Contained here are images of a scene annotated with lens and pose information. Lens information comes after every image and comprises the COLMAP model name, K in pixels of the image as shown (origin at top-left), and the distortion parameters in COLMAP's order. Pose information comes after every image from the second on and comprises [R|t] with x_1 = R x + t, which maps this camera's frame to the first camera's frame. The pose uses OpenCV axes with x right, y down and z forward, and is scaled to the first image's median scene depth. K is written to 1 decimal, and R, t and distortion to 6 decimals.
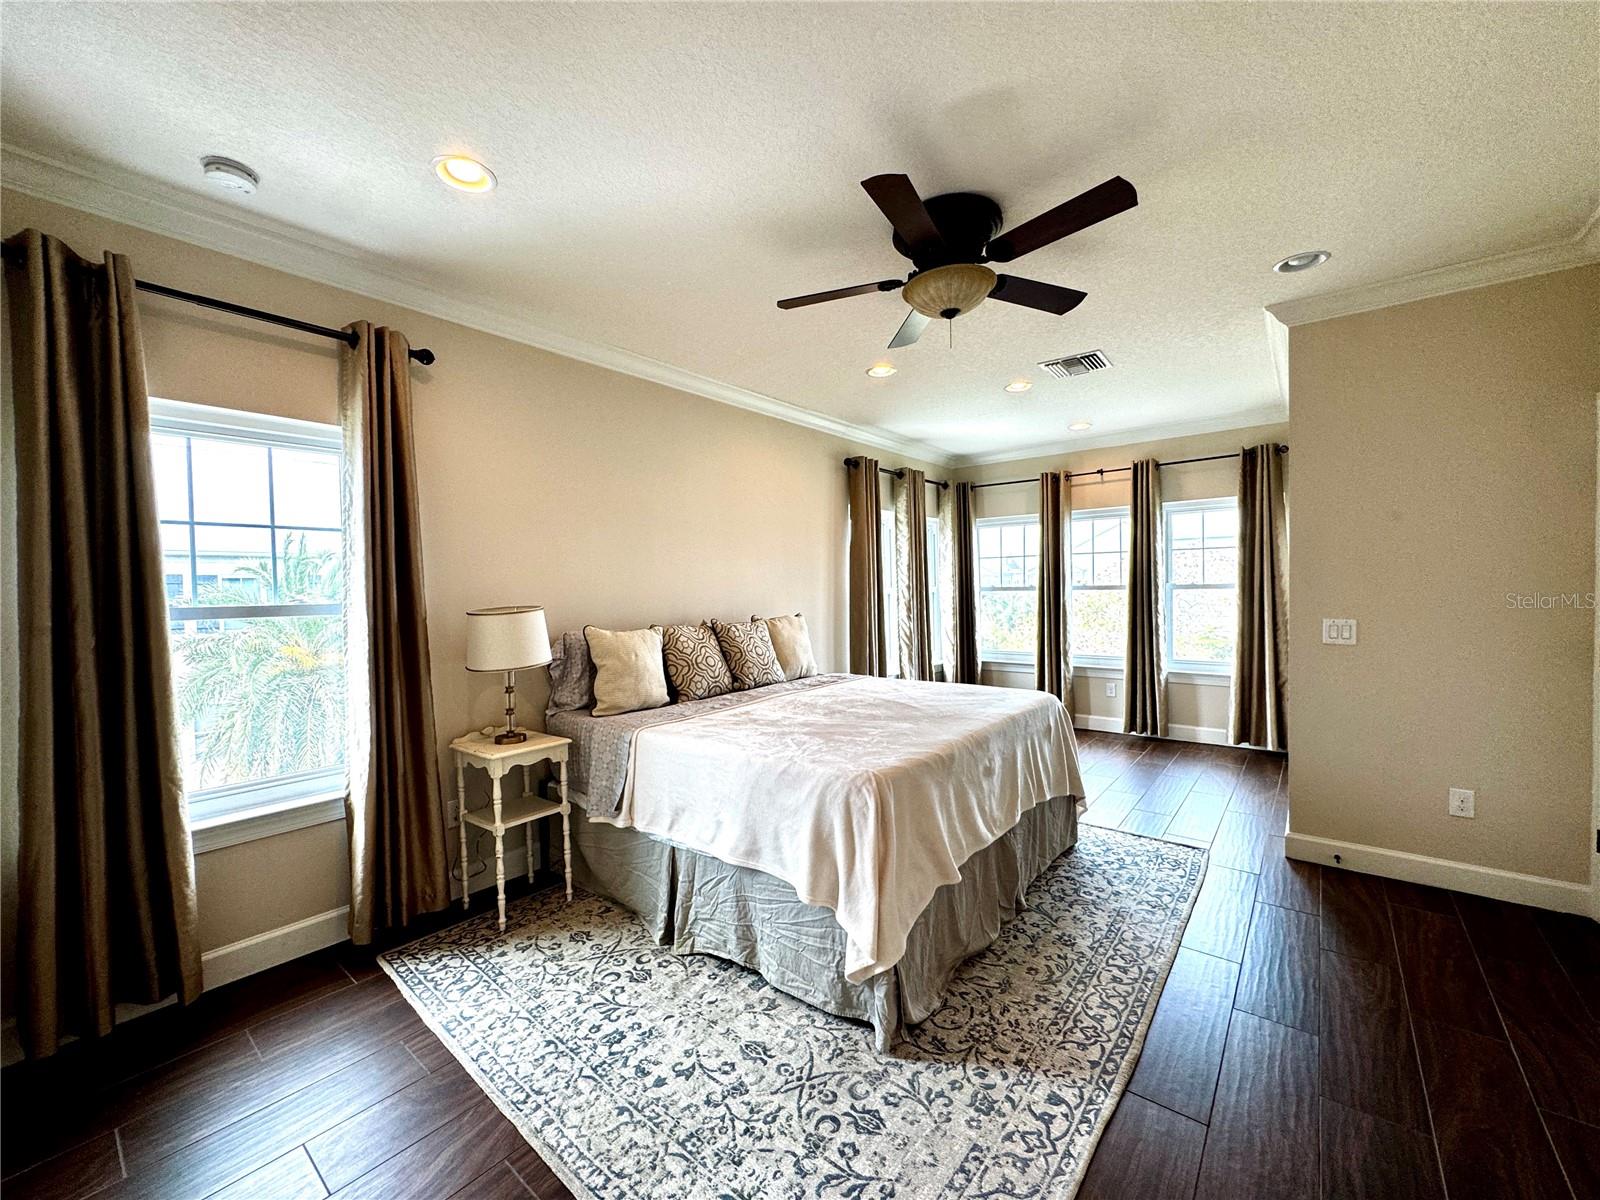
lens RADIAL K [[641.7, 0, 800.0], [0, 641.7, 600.0], [0, 0, 1]] dist [-0.003352, -0.000105]
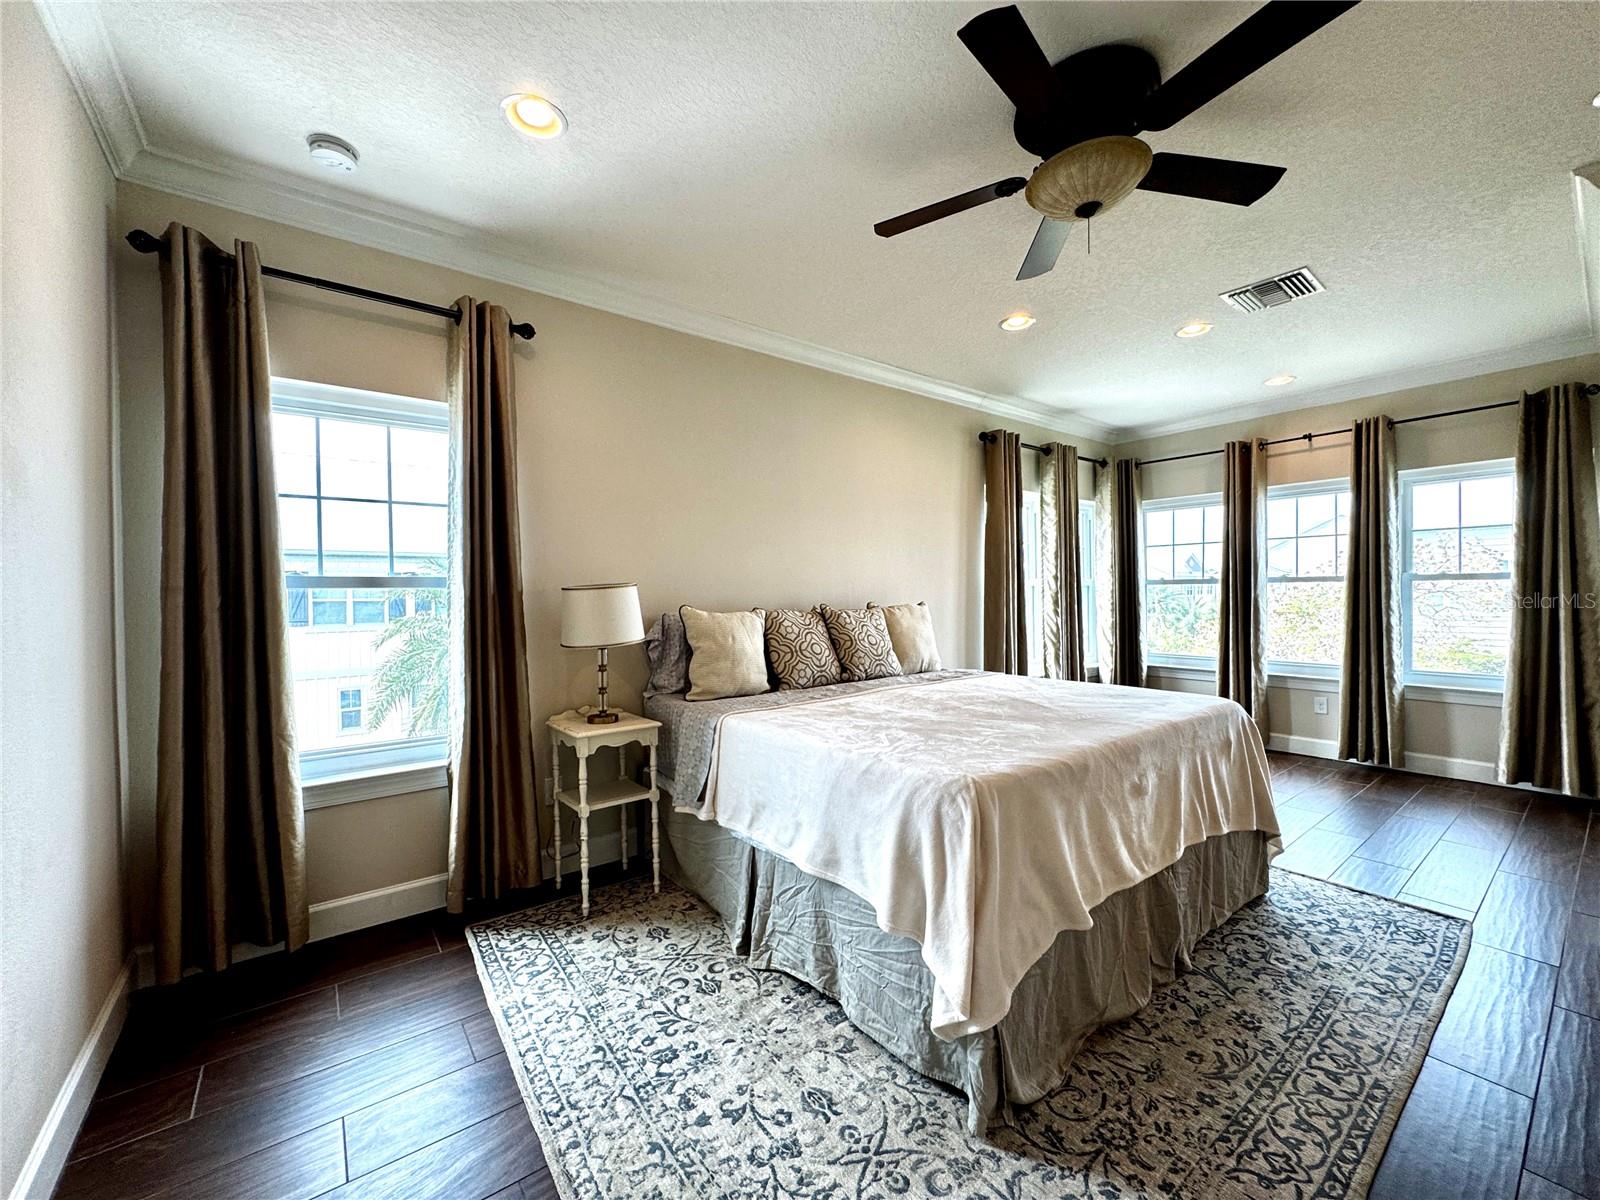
lens RADIAL K [[641.7, 0, 800.0], [0, 641.7, 600.0], [0, 0, 1]] dist [-0.003352, -0.000105]
pose [[0.972782, 0.010276, -0.231493, 0.073670], [-0.011671, 0.999921, -0.004657, 0.044300], [0.231427, 0.007232, 0.972825, 0.143238]]
